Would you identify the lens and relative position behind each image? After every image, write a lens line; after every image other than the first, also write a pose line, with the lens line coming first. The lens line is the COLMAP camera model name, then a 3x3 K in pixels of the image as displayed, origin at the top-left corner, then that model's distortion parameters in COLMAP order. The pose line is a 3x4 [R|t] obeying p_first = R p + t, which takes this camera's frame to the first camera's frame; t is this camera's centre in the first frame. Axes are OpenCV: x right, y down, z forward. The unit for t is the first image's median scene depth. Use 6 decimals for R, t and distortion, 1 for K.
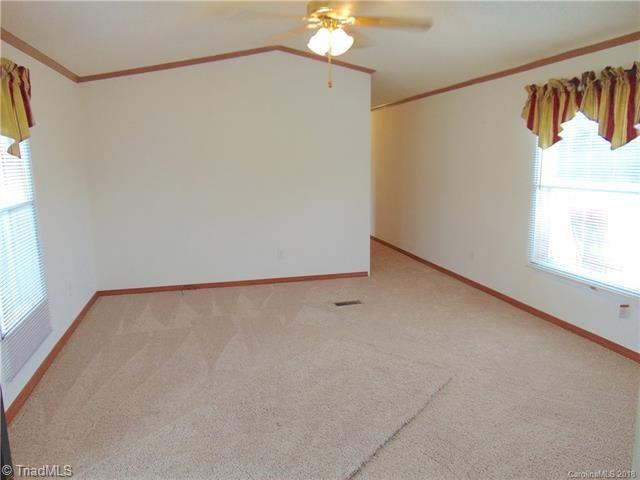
lens RADIAL K [[474.4, 0, 320.1], [0, 474.4, 239.3], [0, 0, 1]] dist [-0.032933, 0.049989]
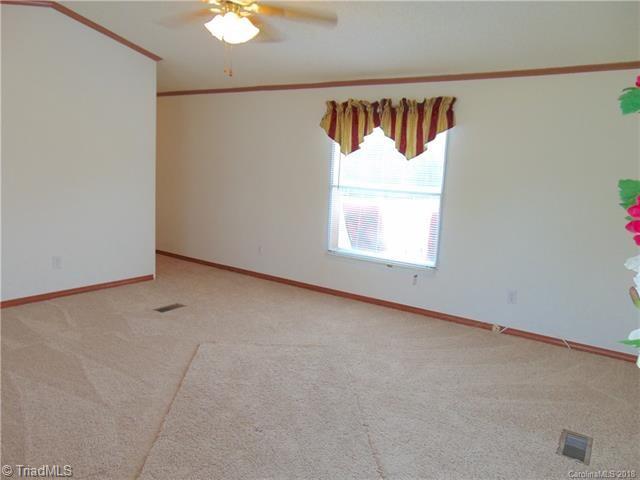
lens RADIAL K [[474.4, 0, 321.4], [0, 474.4, 241.1], [0, 0, 1]] dist [-0.032933, 0.049989]
pose [[0.740262, -0.044525, 0.670842, -0.409208], [0.045708, 0.998829, 0.015856, 0.005644], [-0.670763, 0.018925, 0.741431, 0.148818]]
